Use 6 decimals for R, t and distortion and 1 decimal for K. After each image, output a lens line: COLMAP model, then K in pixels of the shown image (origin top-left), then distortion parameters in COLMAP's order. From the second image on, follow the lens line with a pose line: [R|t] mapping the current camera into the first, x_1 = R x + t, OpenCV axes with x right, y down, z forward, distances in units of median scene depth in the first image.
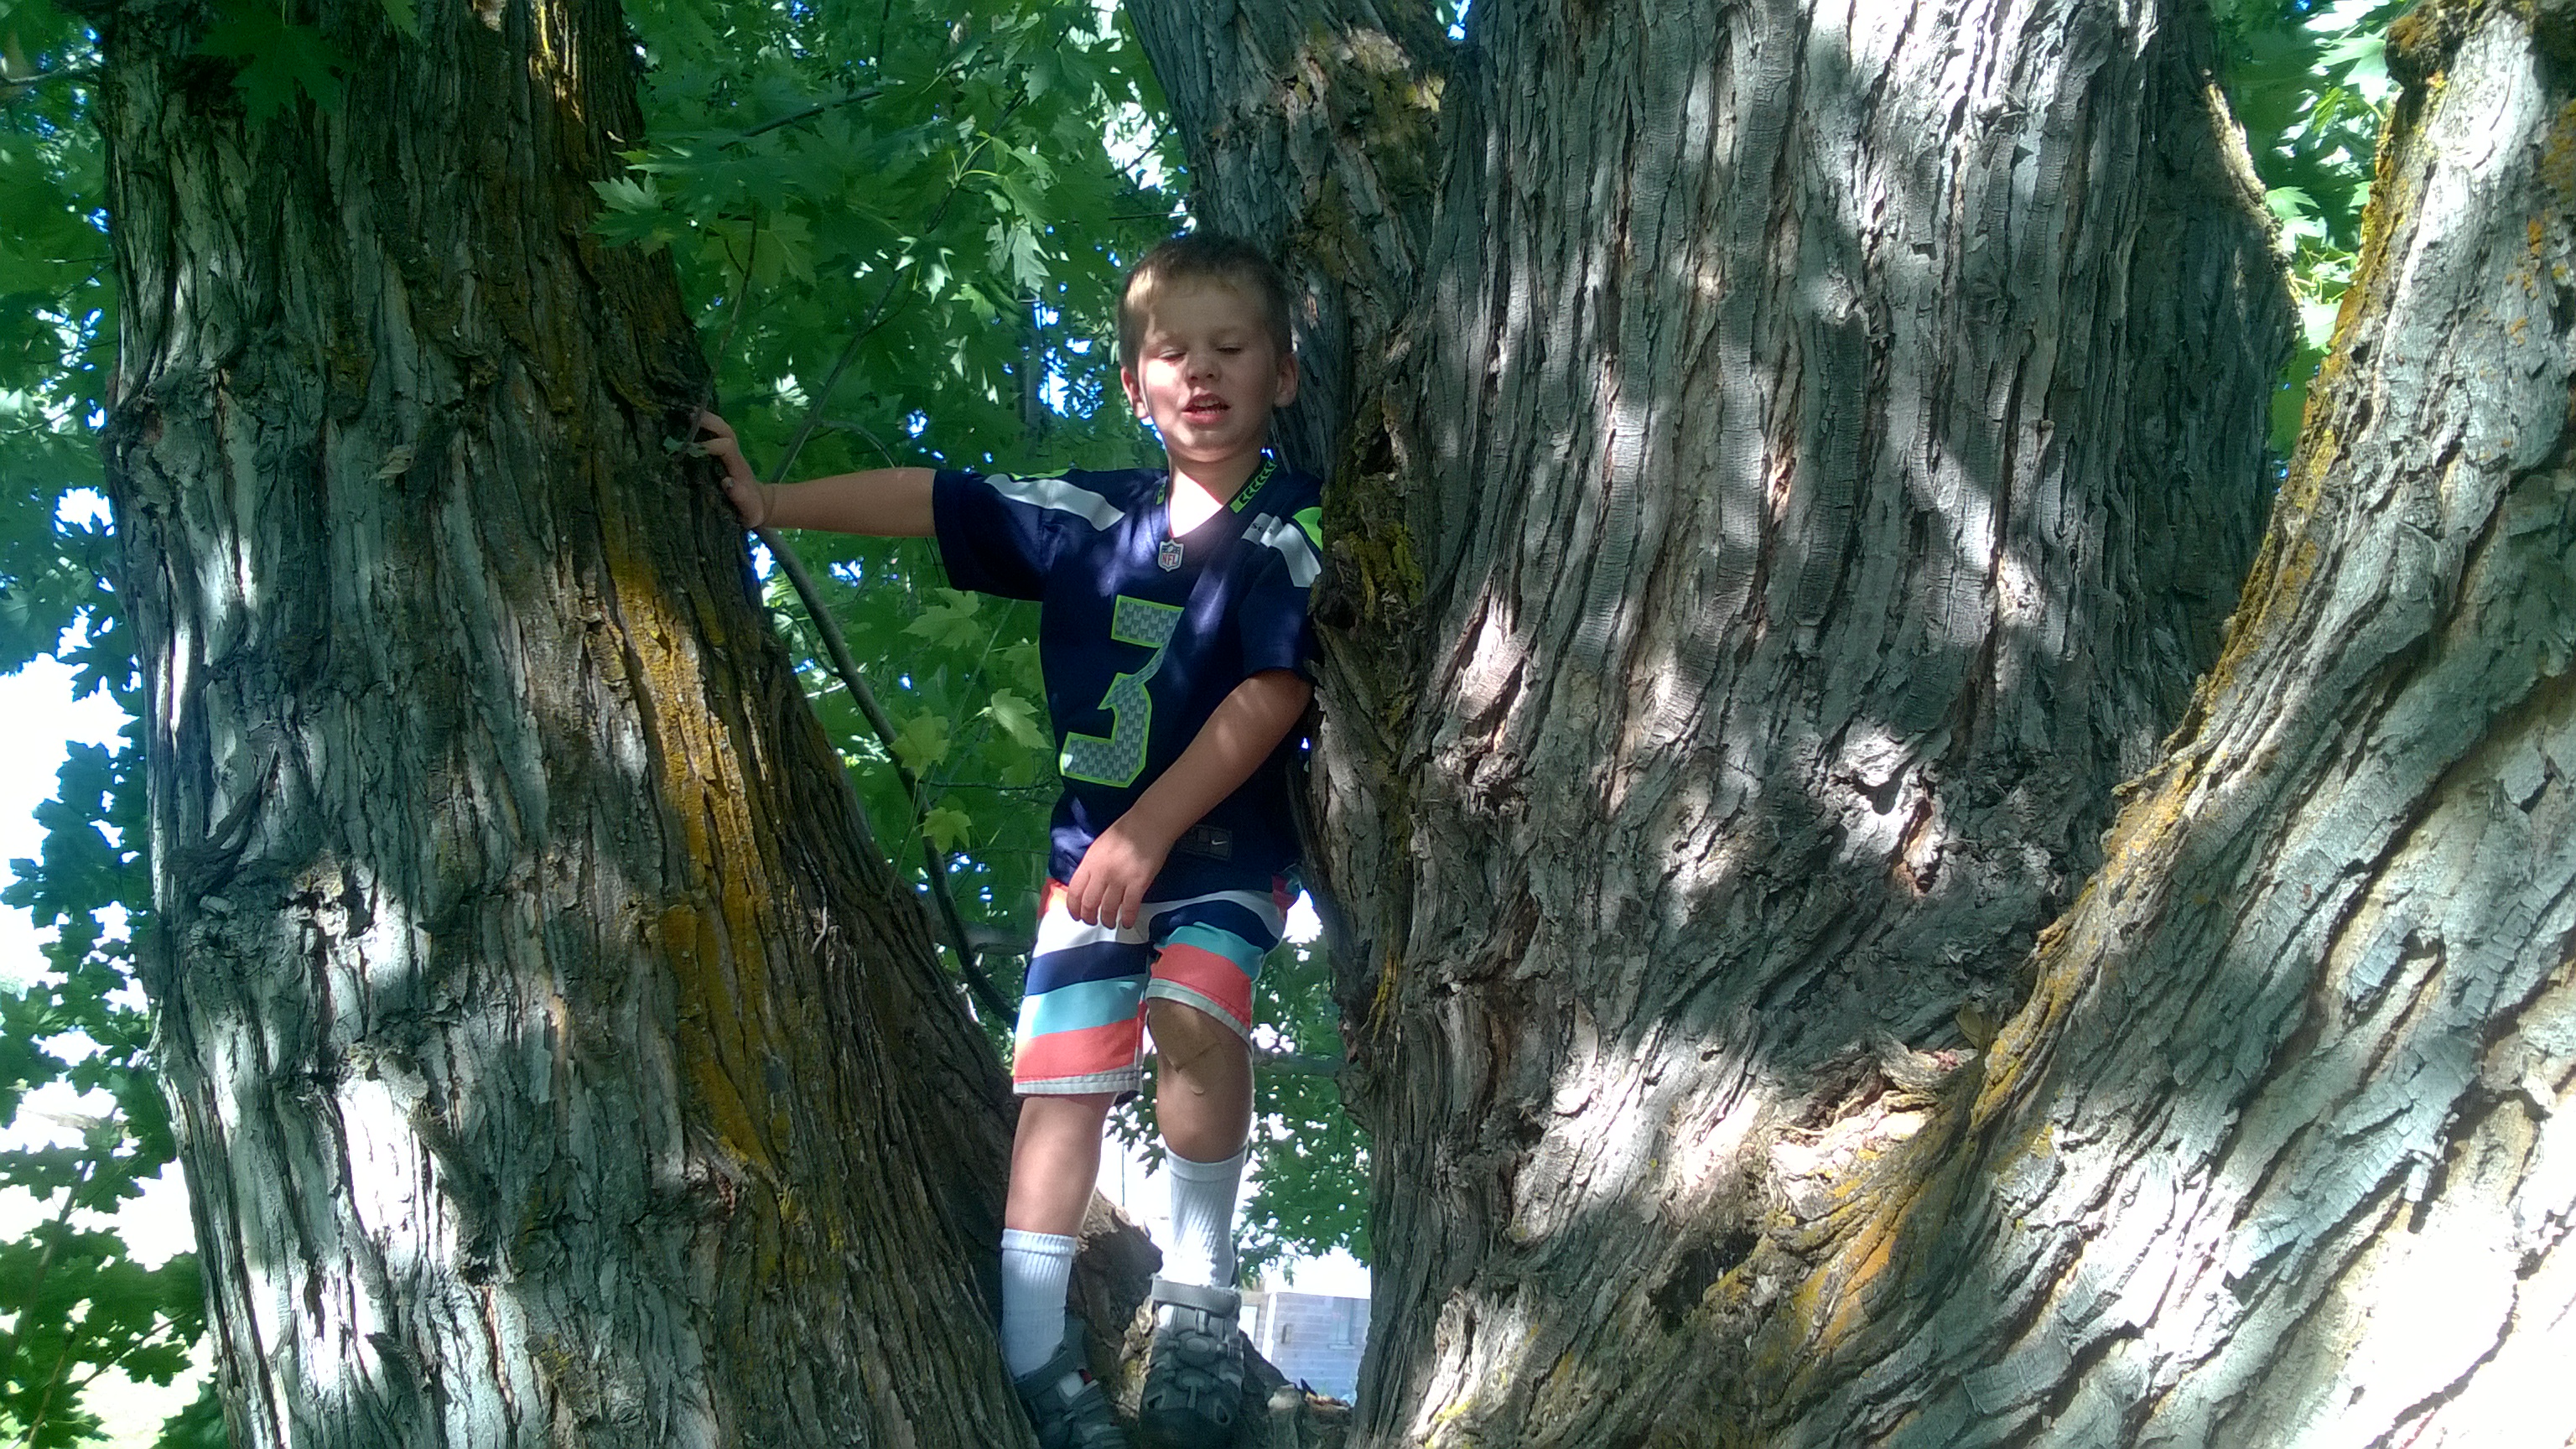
lens RADIAL K [[1845.4, 0, 1288.0], [0, 1845.4, 724.5], [0, 0, 1]] dist [0.064418, -0.134446]
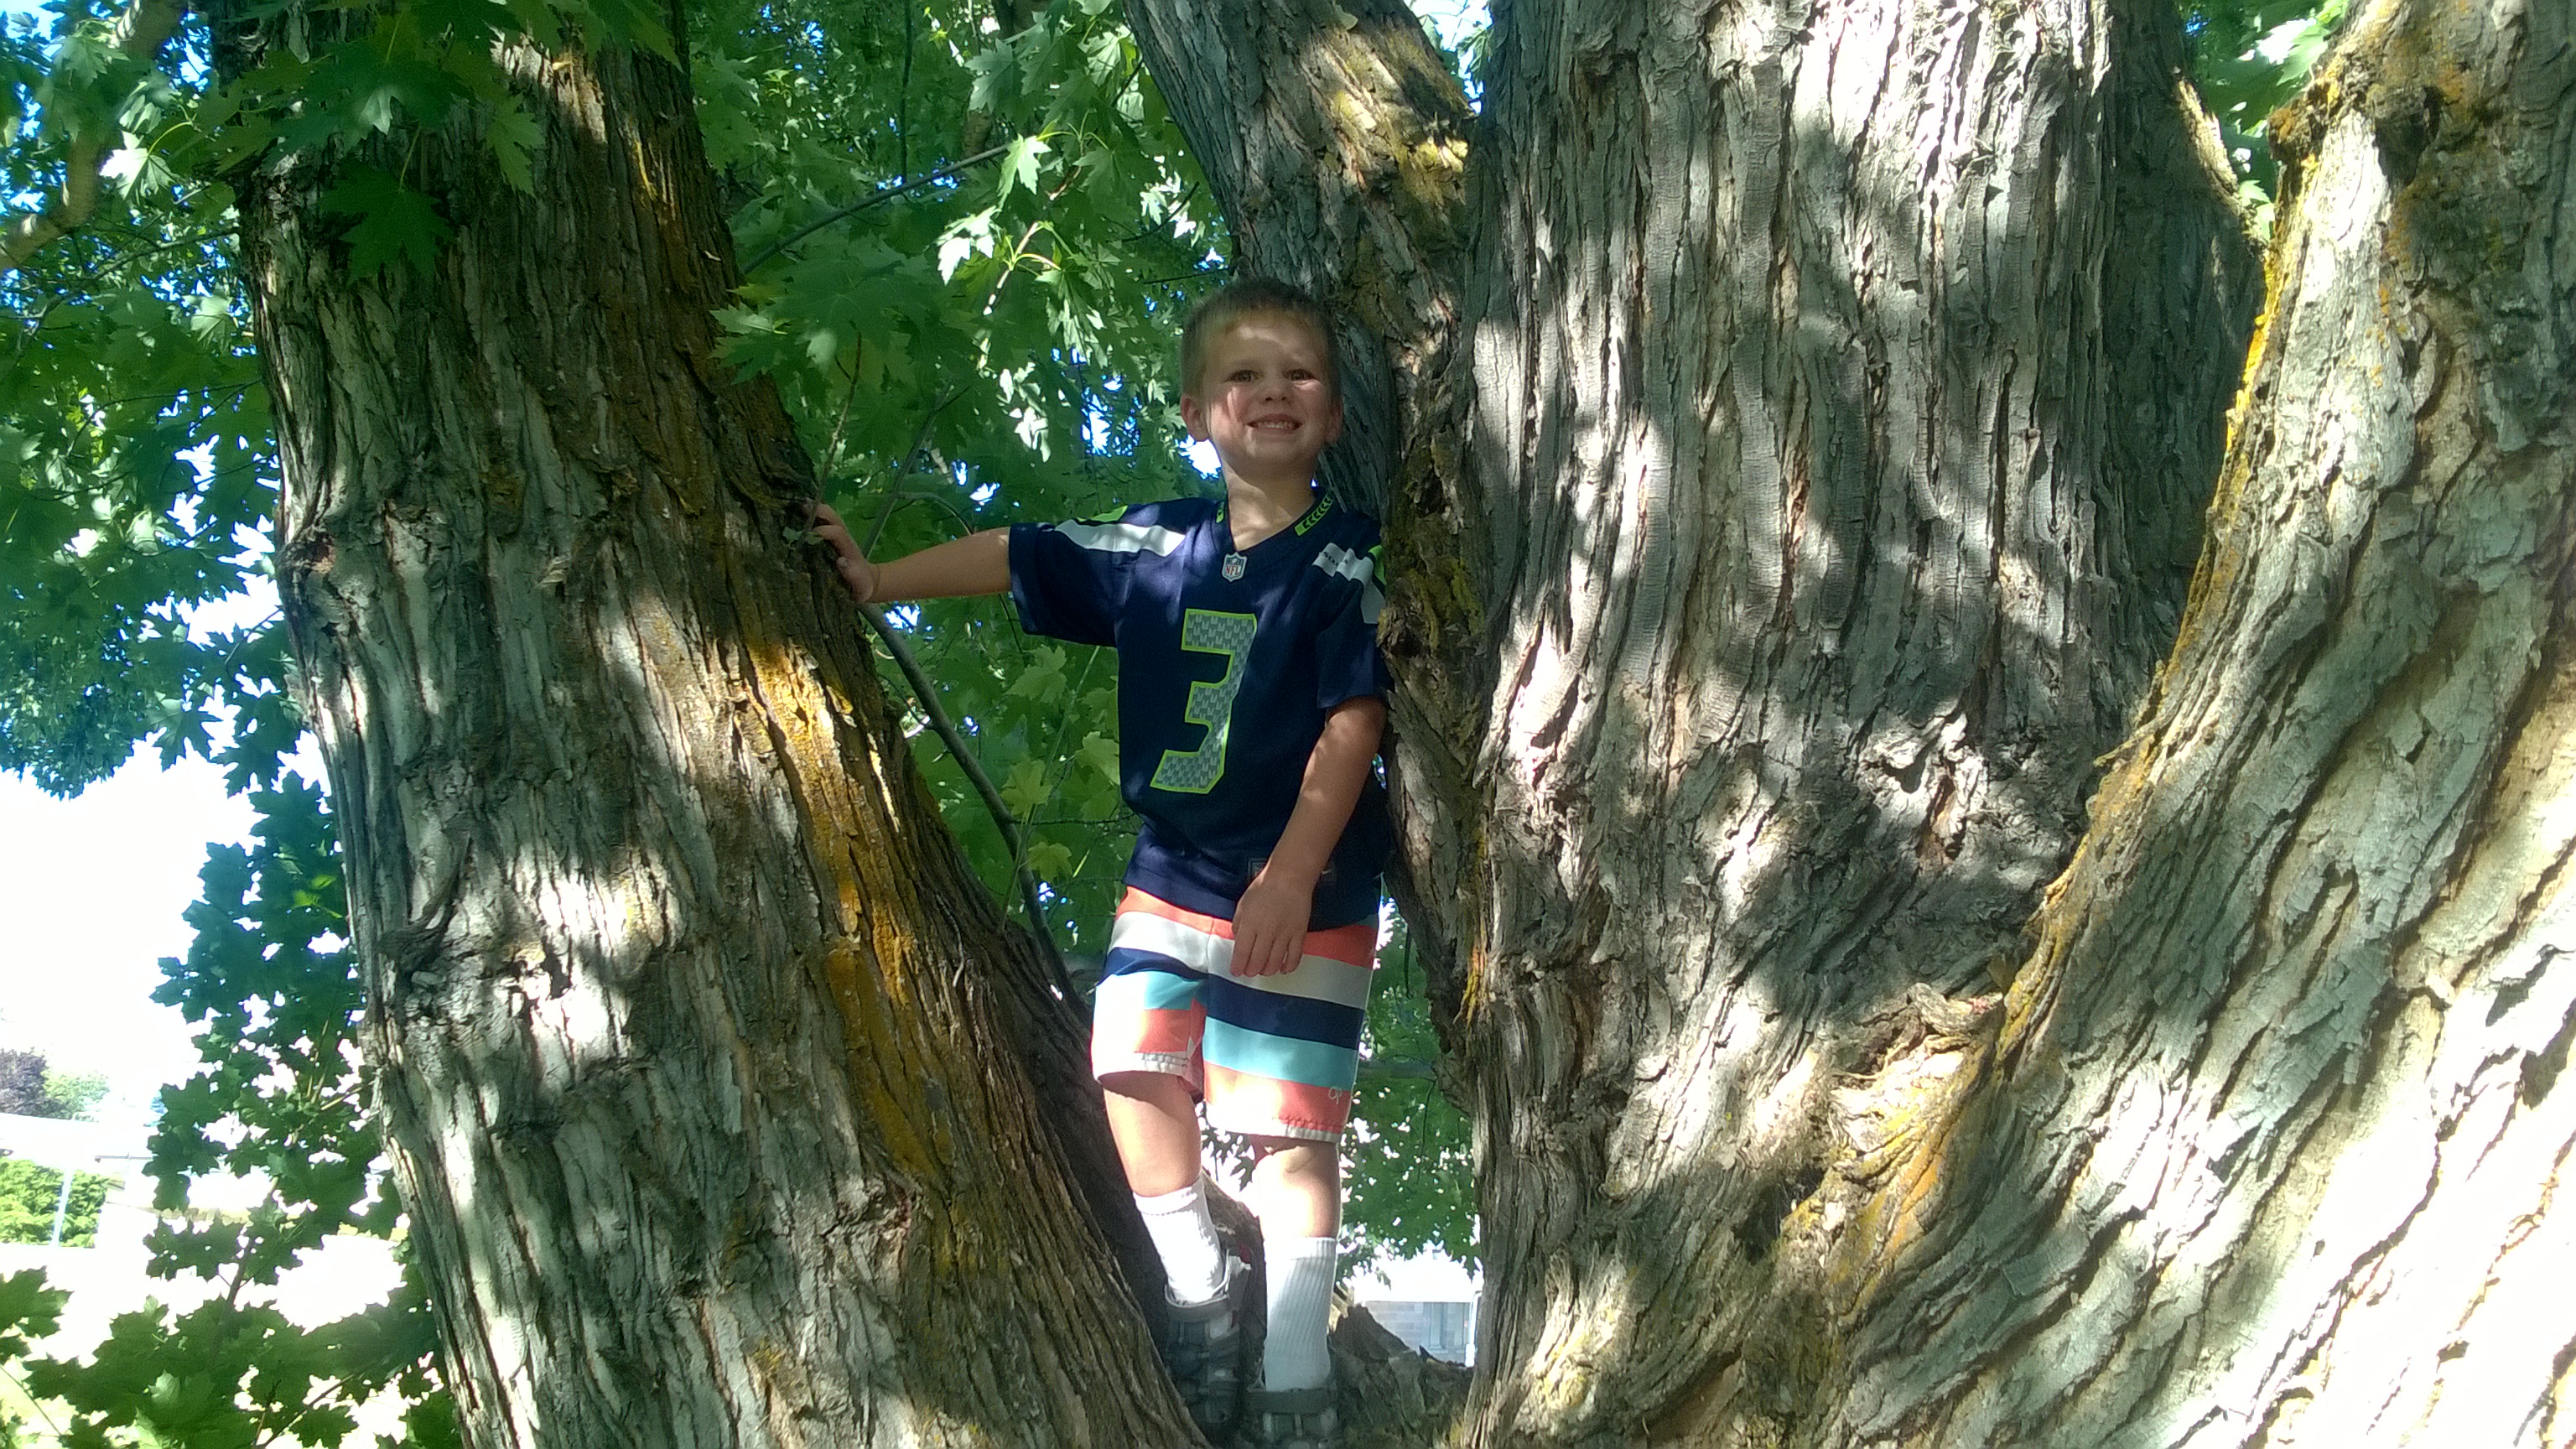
lens RADIAL K [[1877.5, 0, 1288.0], [0, 1877.5, 724.5], [0, 0, 1]] dist [0.071447, -0.146118]
pose [[0.997118, -0.072781, -0.021434, -0.025494], [0.072678, 0.997340, -0.005538, -0.012723], [0.021780, 0.003964, 0.999755, -0.139960]]
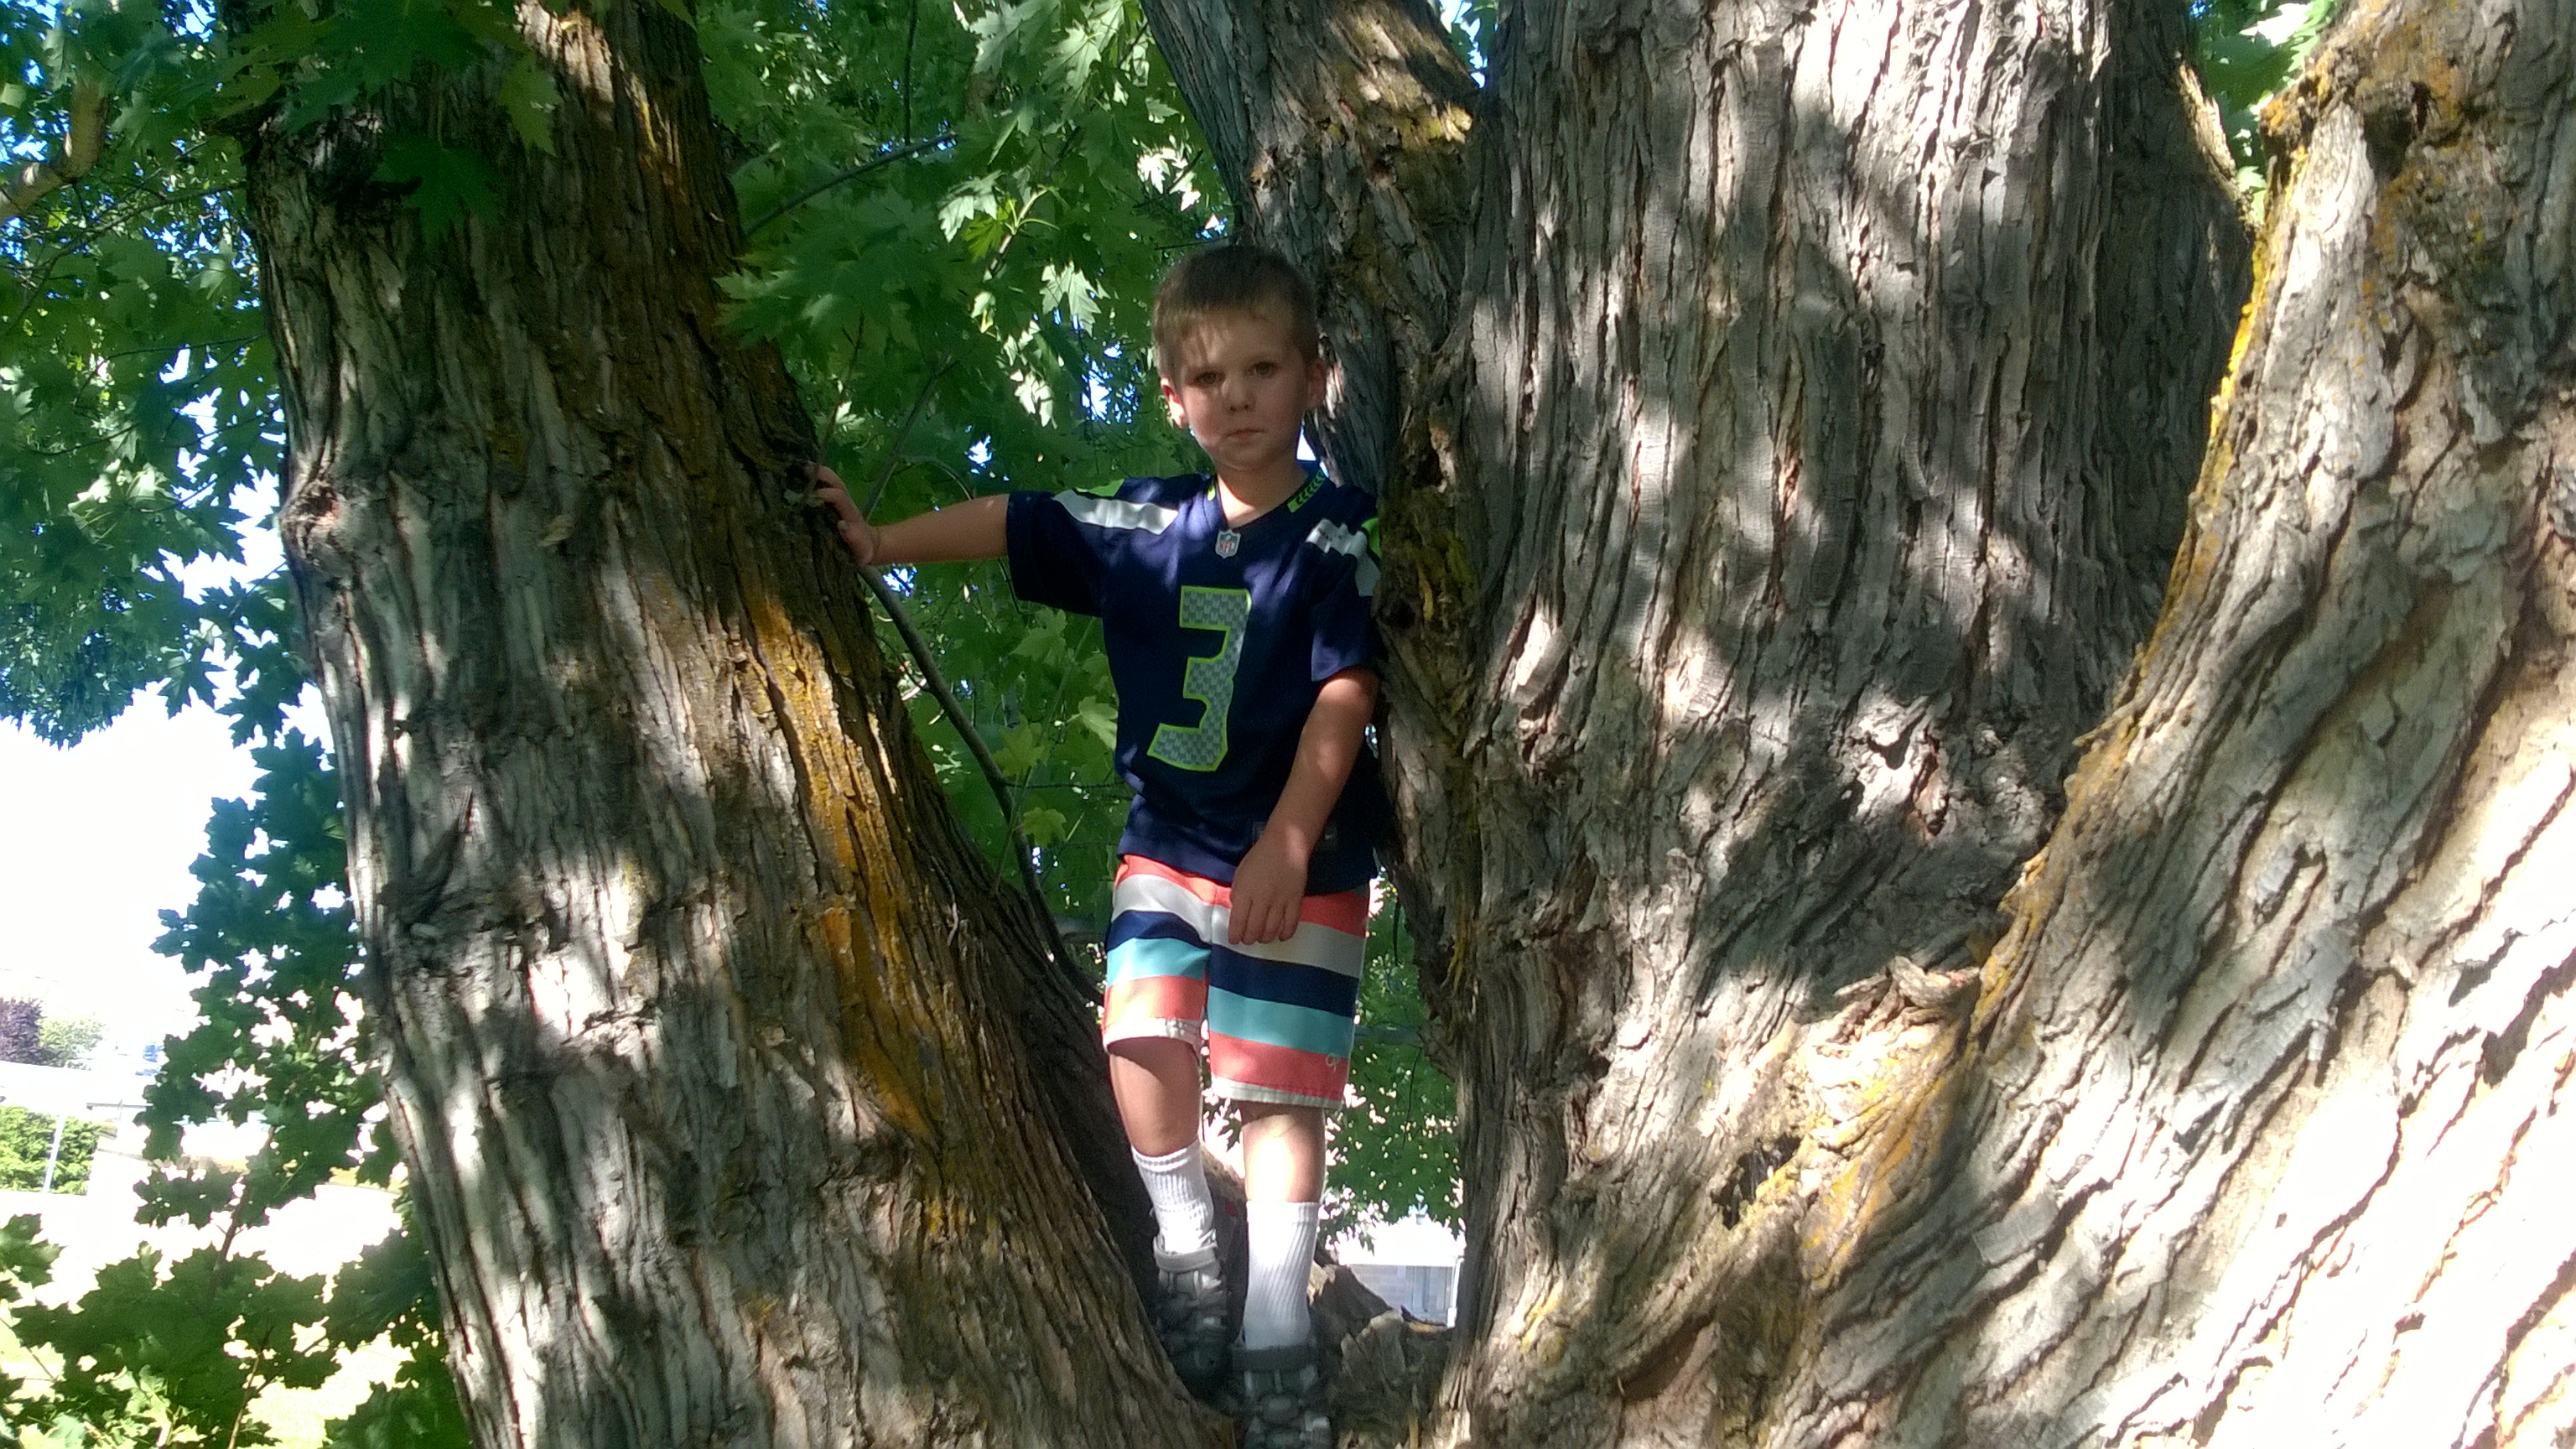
lens RADIAL K [[1872.4, 0, 1285.0], [0, 1872.4, 727.1], [0, 0, 1]] dist [0.072604, -0.142480]
pose [[0.998180, -0.056543, -0.020957, -0.025301], [0.056818, 0.998303, 0.012765, -0.012671], [0.020200, -0.013932, 0.999699, -0.151108]]
